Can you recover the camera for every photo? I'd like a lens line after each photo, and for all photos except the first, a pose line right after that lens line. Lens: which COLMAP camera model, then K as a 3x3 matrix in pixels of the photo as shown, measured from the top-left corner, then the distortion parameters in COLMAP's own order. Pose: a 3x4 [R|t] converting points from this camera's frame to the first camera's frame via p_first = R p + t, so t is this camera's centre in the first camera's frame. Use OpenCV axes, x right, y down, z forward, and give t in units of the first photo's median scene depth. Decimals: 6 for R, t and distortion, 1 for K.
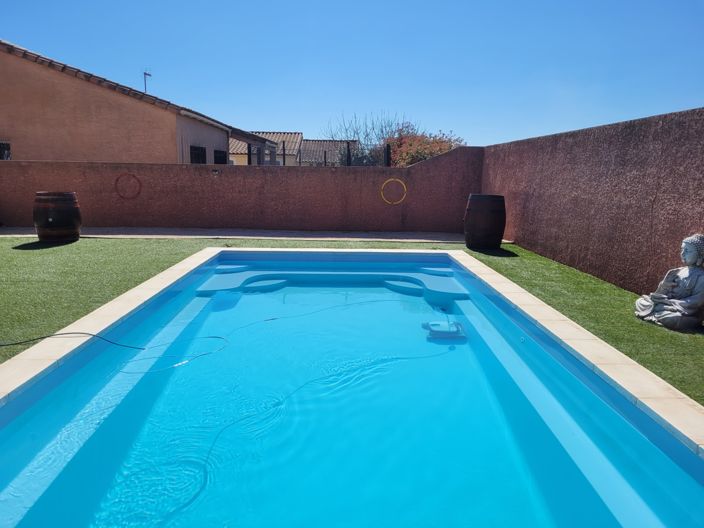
lens RADIAL K [[527.6, 0, 351.6], [0, 527.6, 260.8], [0, 0, 1]] dist [-0.032649, 0.000368]
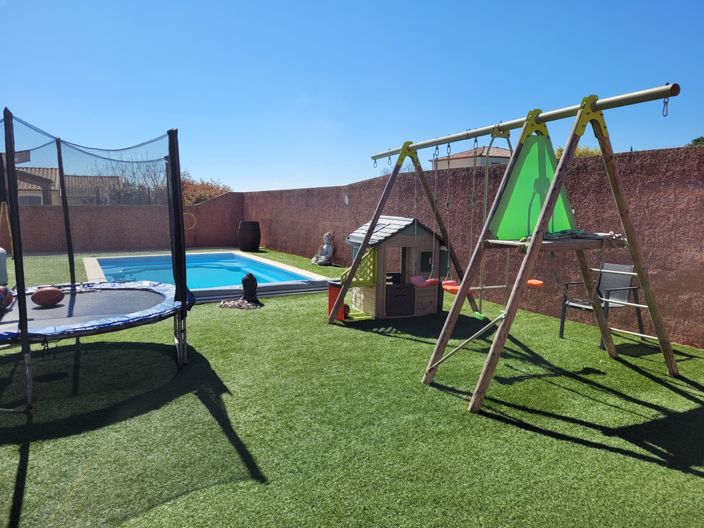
lens RADIAL K [[527.6, 0, 350.4], [0, 527.6, 263.4], [0, 0, 1]] dist [-0.032649, 0.000368]
pose [[0.896928, -0.063077, 0.437655, -0.233969], [0.084190, 0.996028, -0.028987, 0.100997], [-0.434088, 0.062845, 0.898676, -0.776768]]
